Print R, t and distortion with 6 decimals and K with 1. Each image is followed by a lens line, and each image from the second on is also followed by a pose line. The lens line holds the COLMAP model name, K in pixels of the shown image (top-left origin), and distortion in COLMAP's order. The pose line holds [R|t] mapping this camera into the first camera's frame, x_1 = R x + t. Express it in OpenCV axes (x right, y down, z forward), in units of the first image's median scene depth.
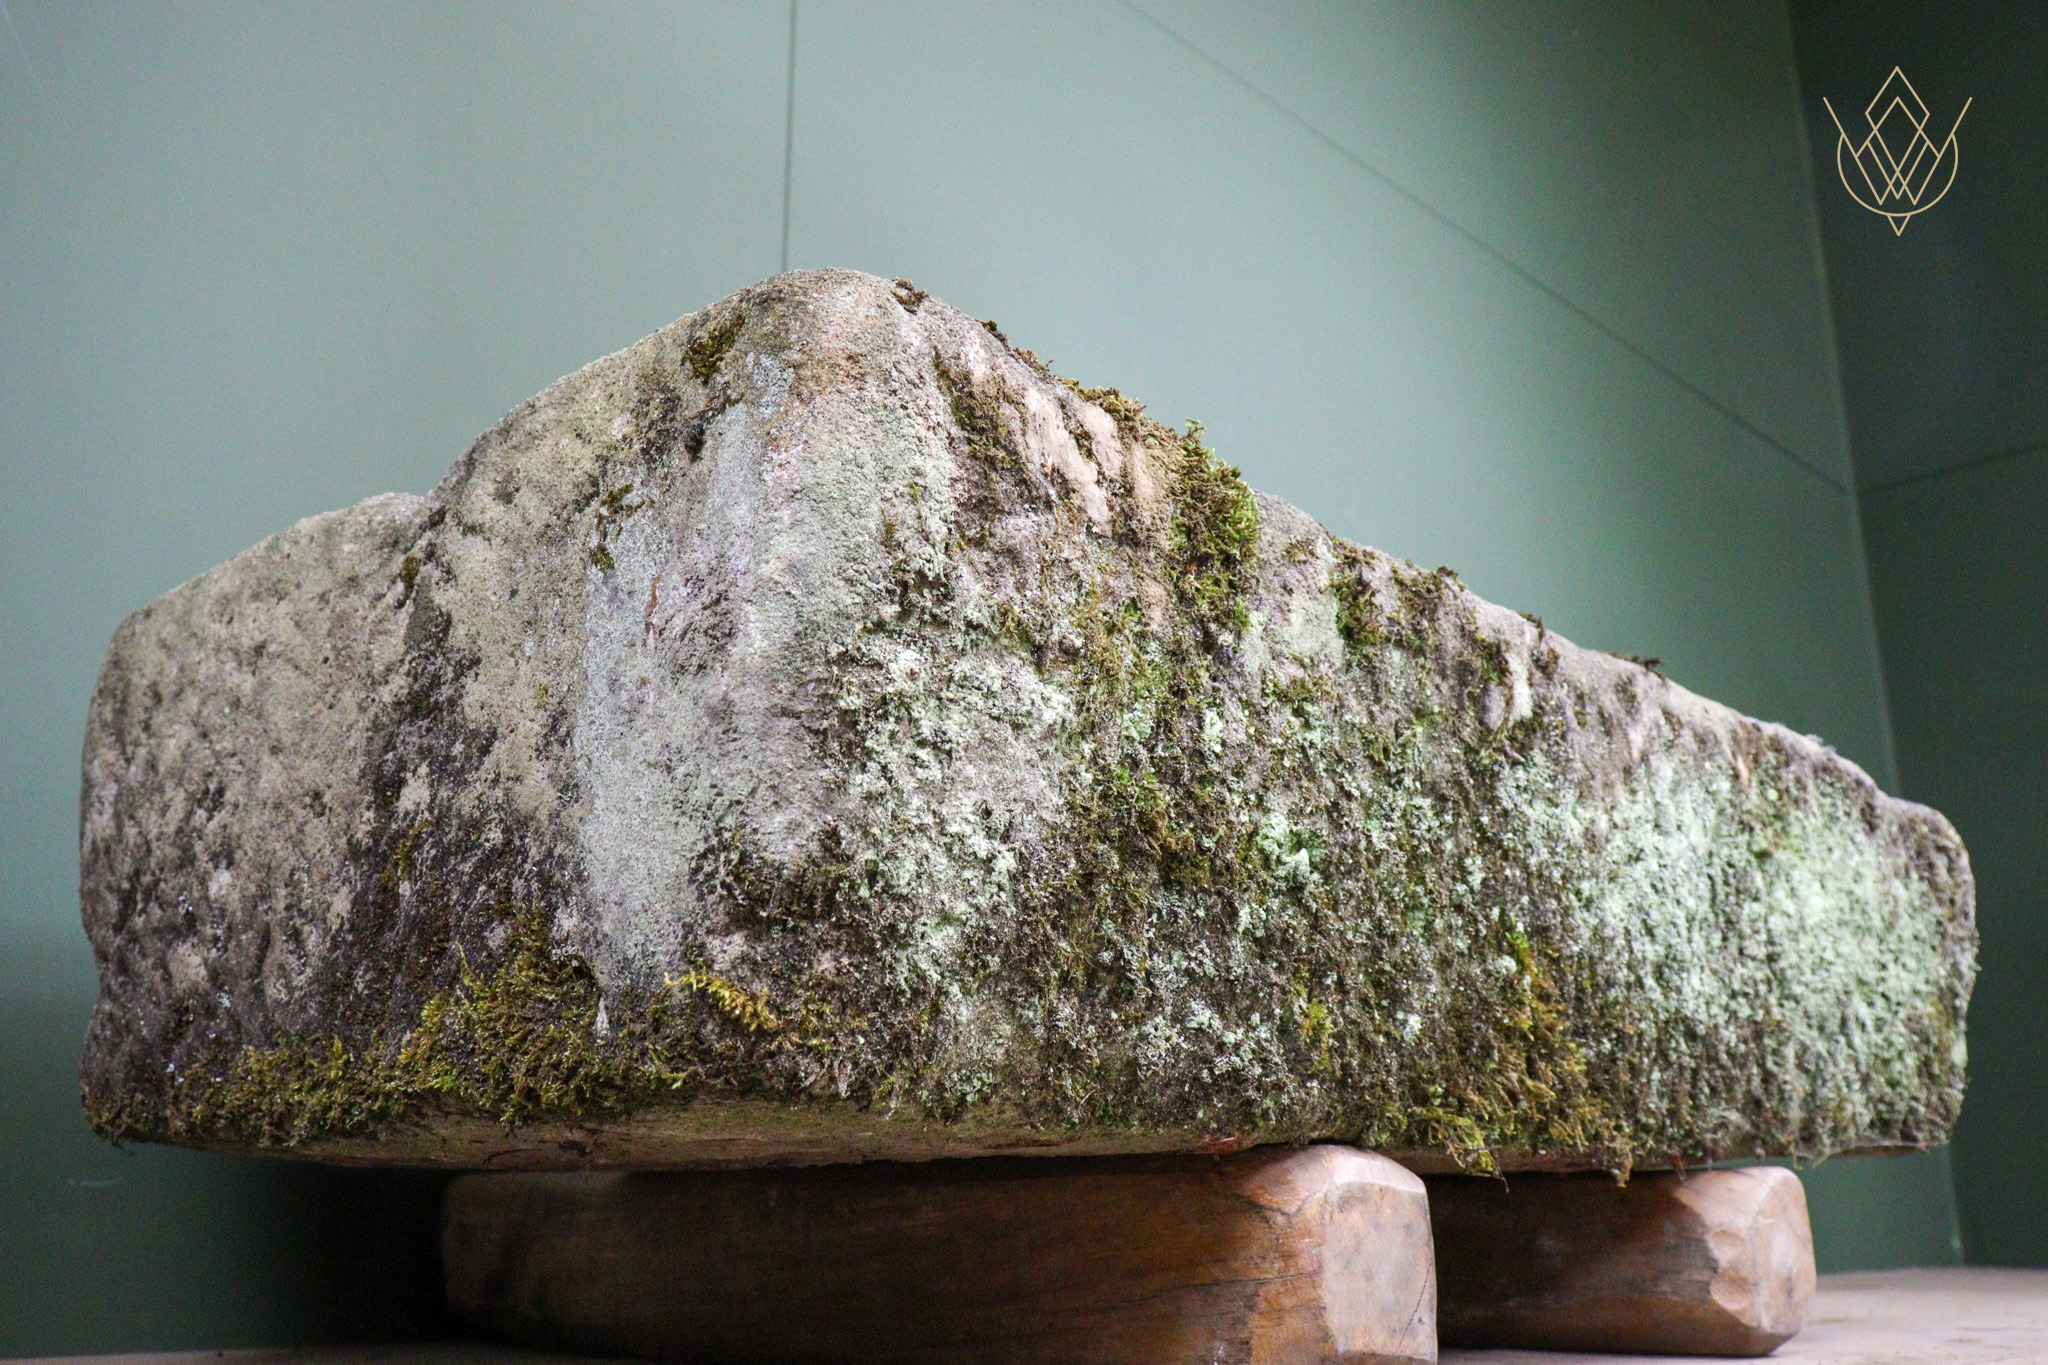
lens RADIAL K [[1863.4, 0, 1024.0], [0, 1863.4, 682.5], [0, 0, 1]] dist [-0.002909, -0.000330]
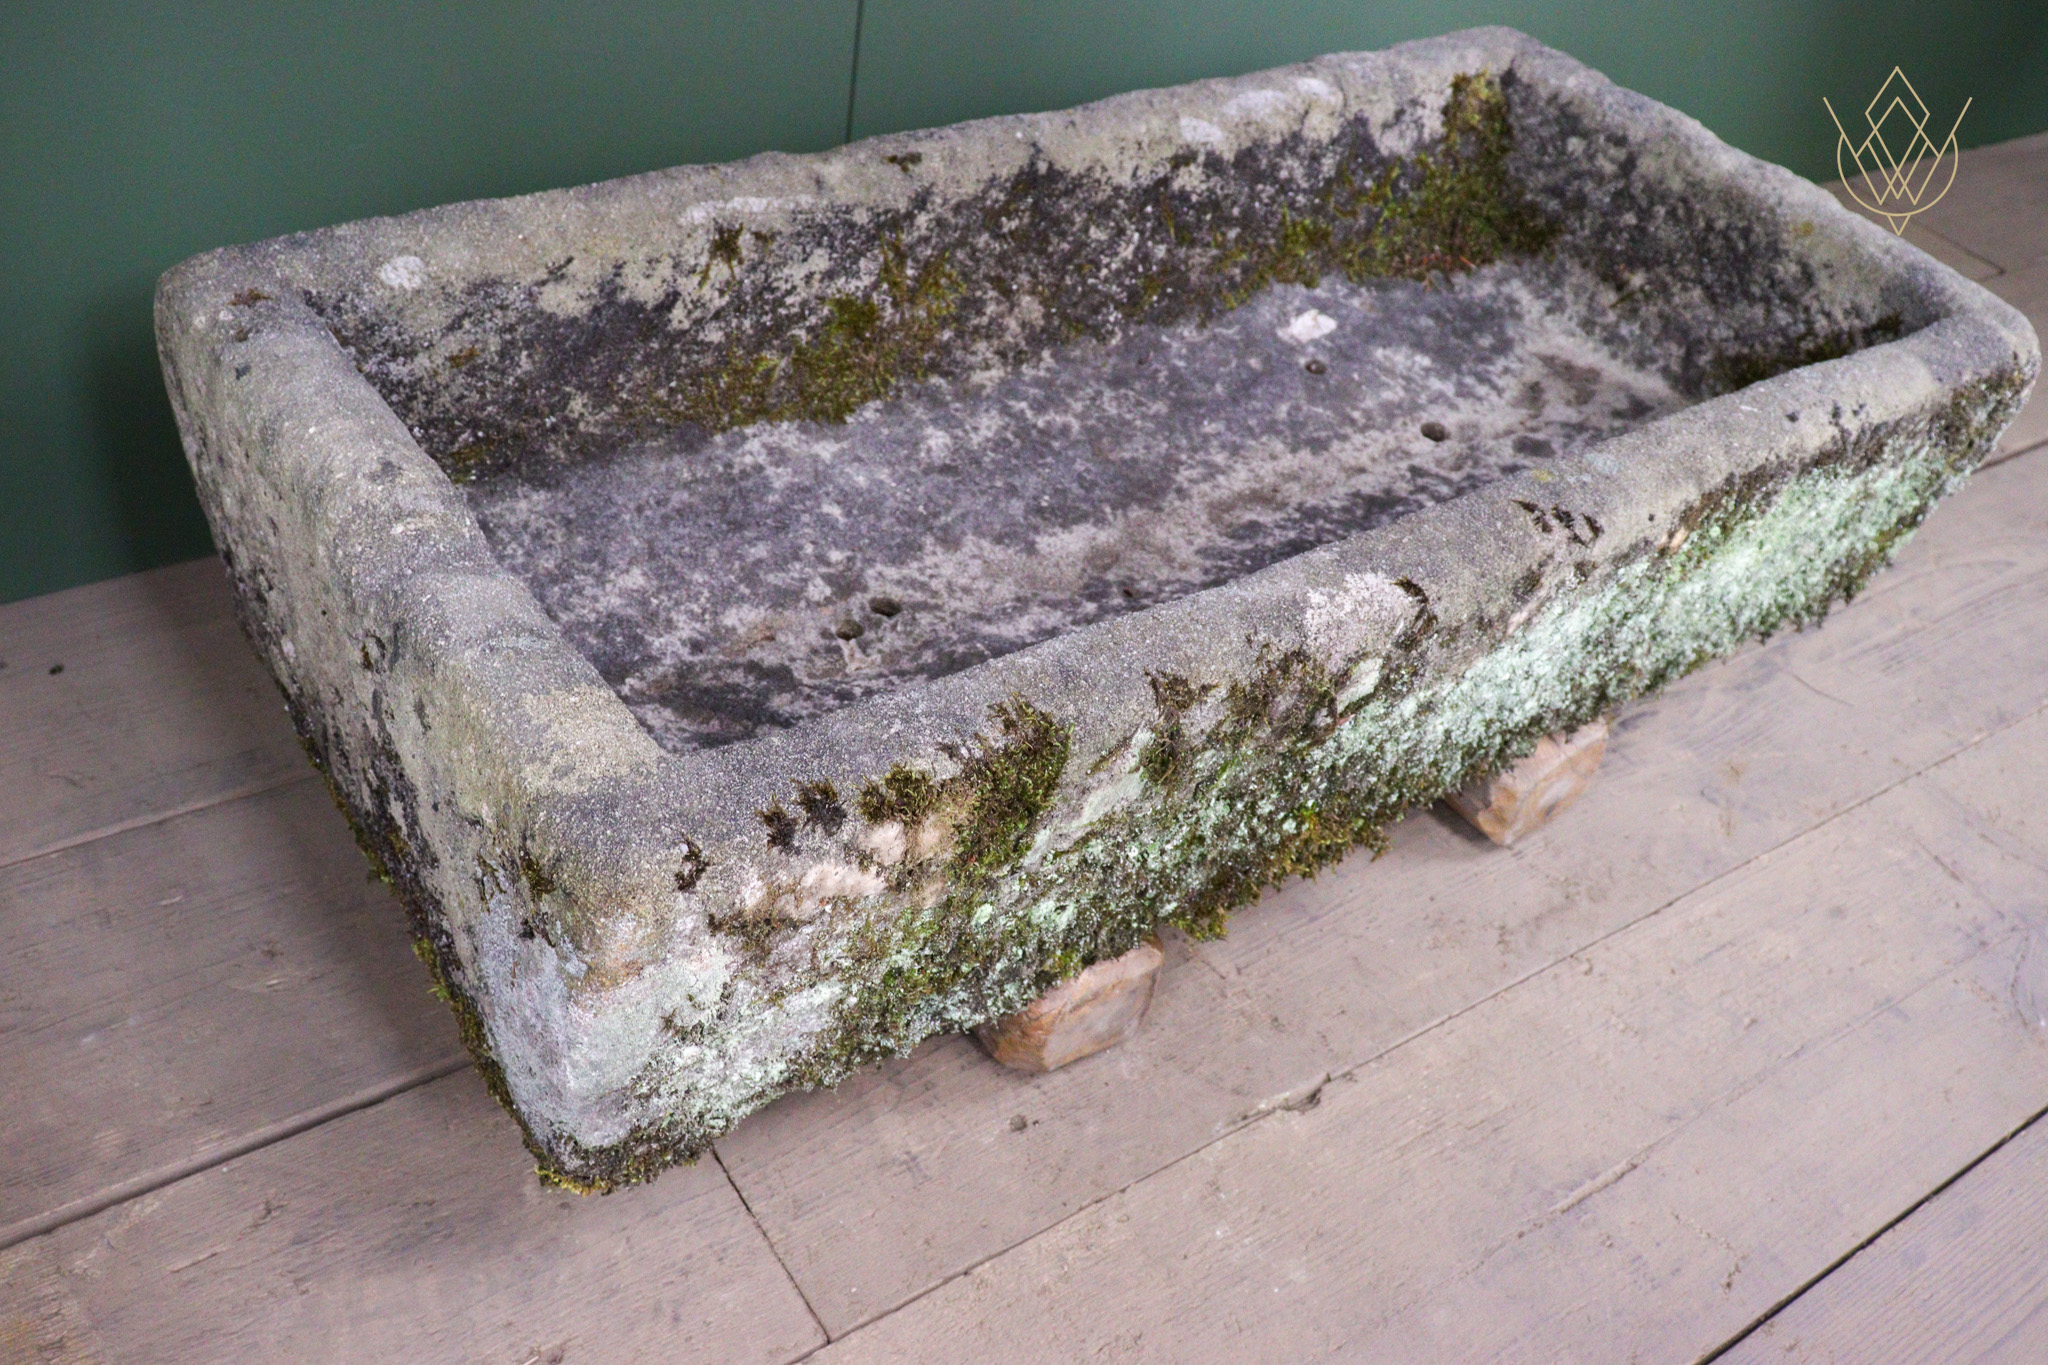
lens RADIAL K [[1869.6, 0, 1027.9], [0, 1869.6, 684.1], [0, 0, 1]] dist [-0.006300, 0.000925]
pose [[0.969832, 0.239161, -0.047197, 0.157400], [-0.094295, 0.546586, 0.832077, -1.156941], [0.224797, -0.802525, 0.552649, 0.426816]]
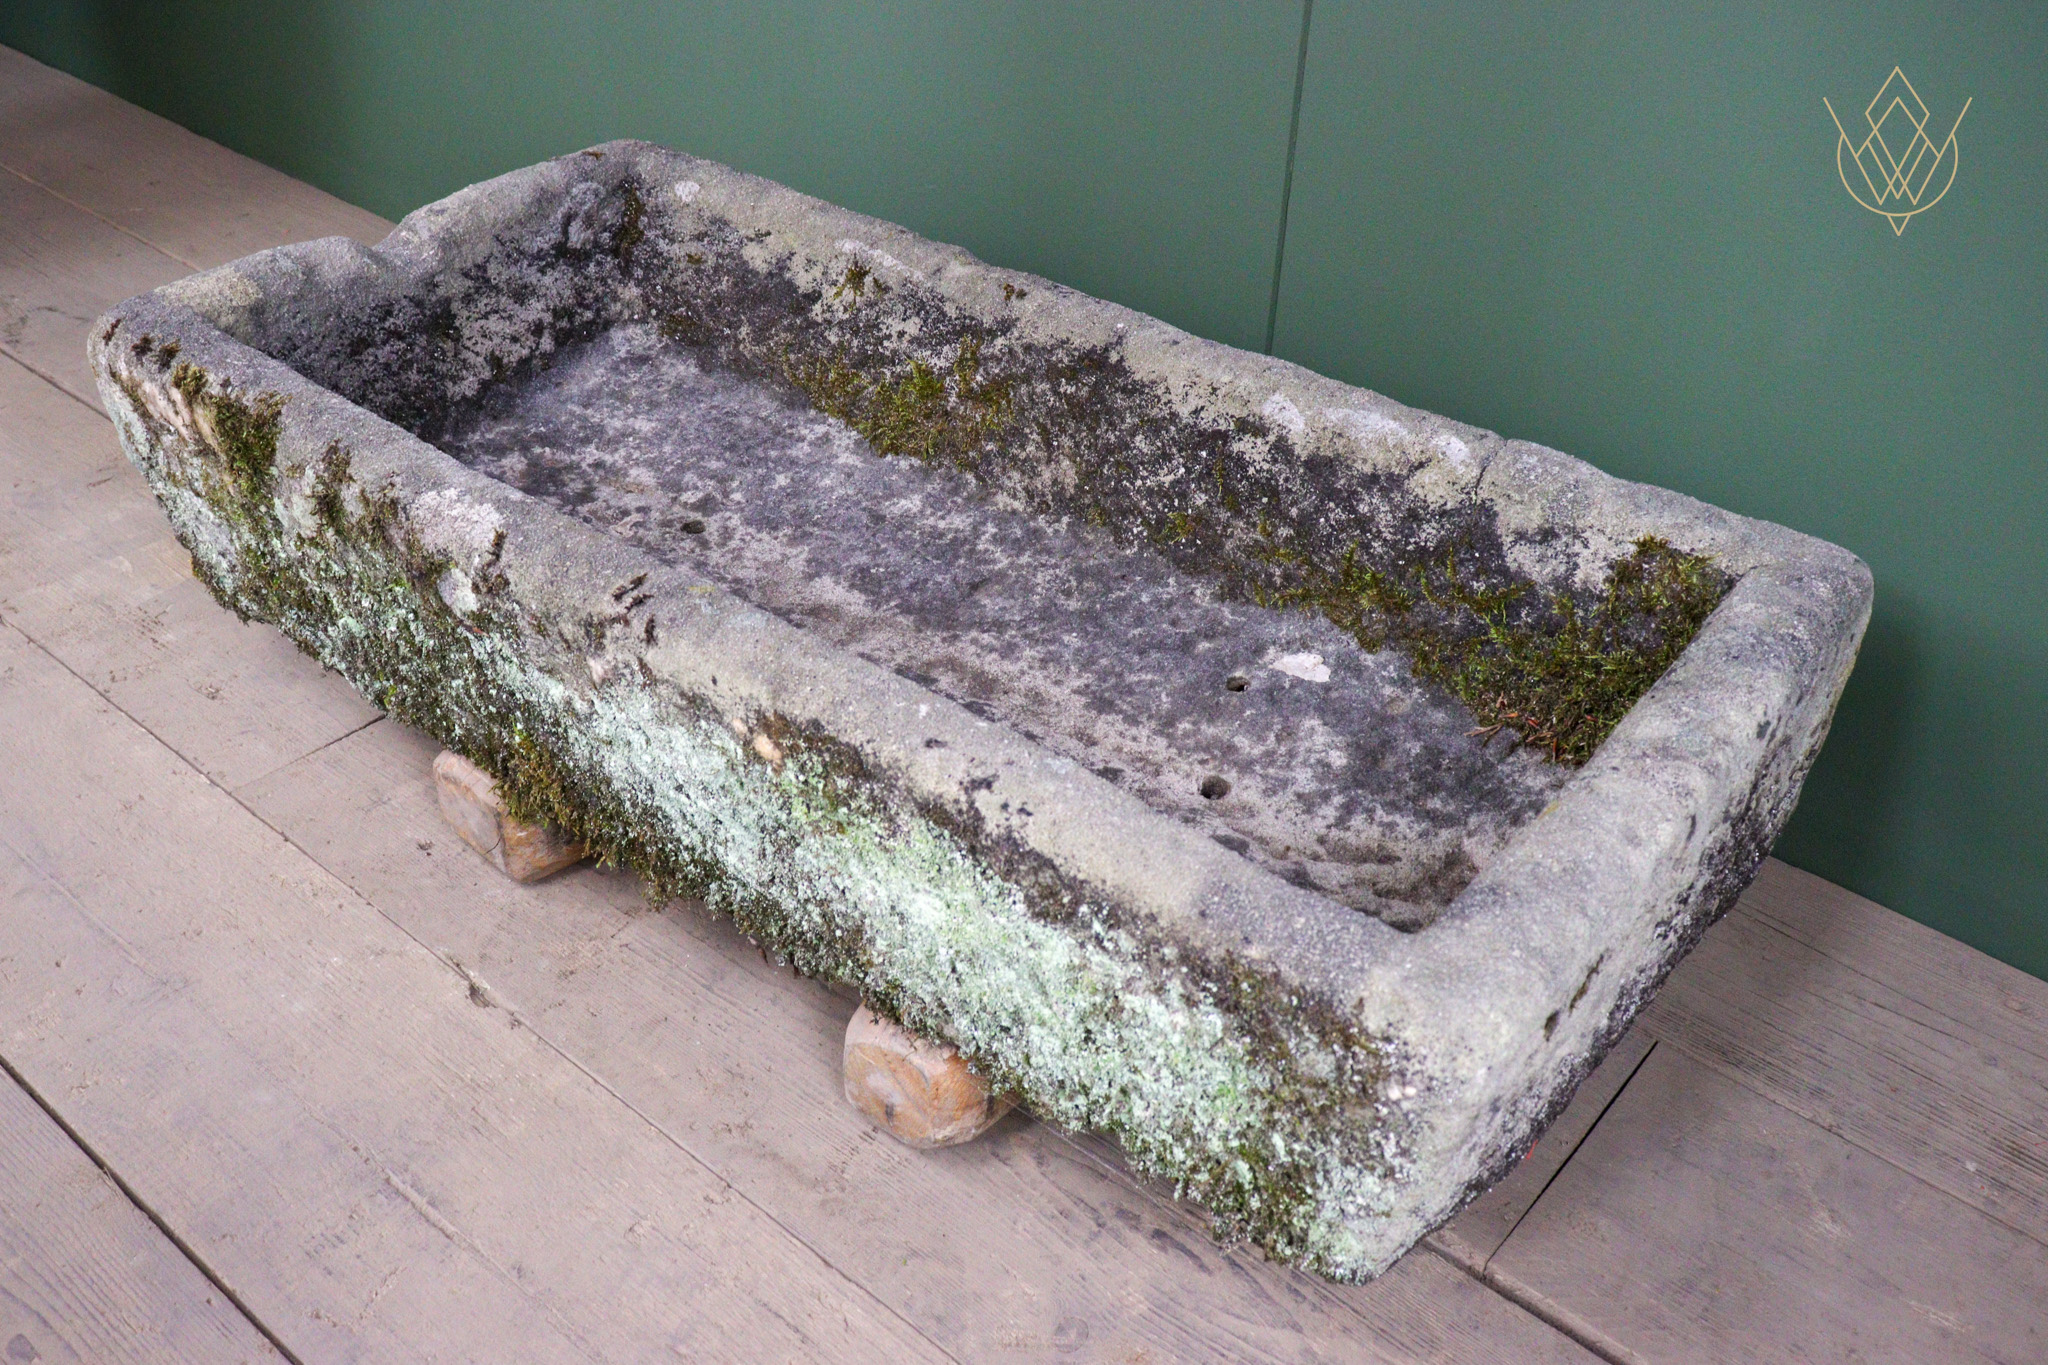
lens RADIAL K [[1878.8, 0, 1026.3], [0, 1878.8, 680.8], [0, 0, 1]] dist [-0.008774, 0.009059]
pose [[0.076113, 0.587026, -0.805982, 1.826382], [0.247624, 0.771875, 0.585569, -0.821065], [0.965862, -0.244151, -0.086612, 1.906396]]
